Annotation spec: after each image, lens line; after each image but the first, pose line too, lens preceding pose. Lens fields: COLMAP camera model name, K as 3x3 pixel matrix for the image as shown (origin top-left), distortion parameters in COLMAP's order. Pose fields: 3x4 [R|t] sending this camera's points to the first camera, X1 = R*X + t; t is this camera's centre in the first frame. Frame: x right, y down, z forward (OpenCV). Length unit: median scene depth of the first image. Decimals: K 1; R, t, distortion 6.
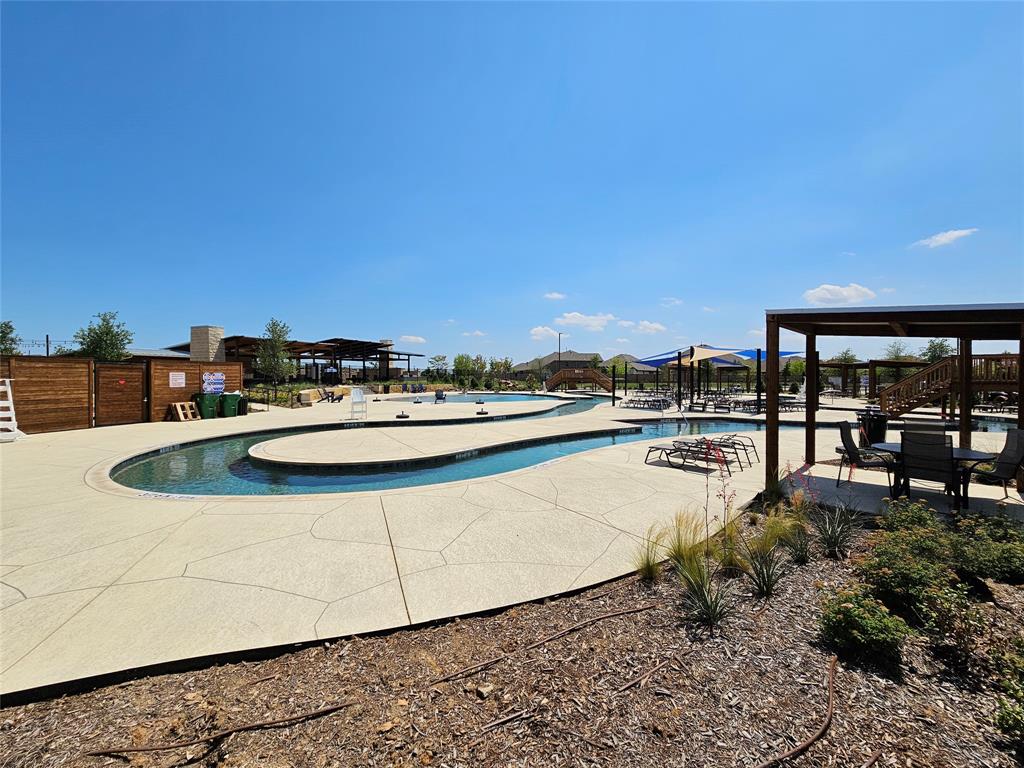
lens RADIAL K [[412.9, 0, 512.0], [0, 412.9, 384.0], [0, 0, 1]] dist [-0.000135, -0.000052]
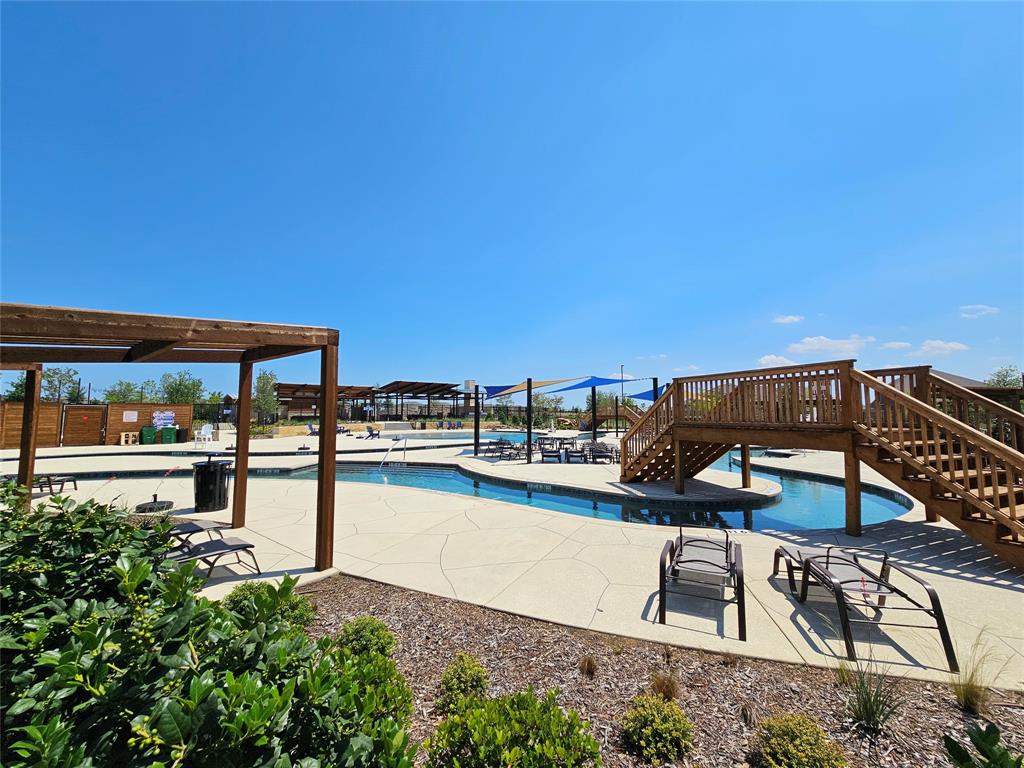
lens RADIAL K [[412.9, 0, 512.0], [0, 412.9, 384.0], [0, 0, 1]] dist [-0.000135, -0.000052]
pose [[0.885182, -0.032682, -0.464095, 1.047386], [-0.008987, 0.996142, -0.087290, -0.009684], [0.465157, 0.081439, 0.881474, 0.335692]]
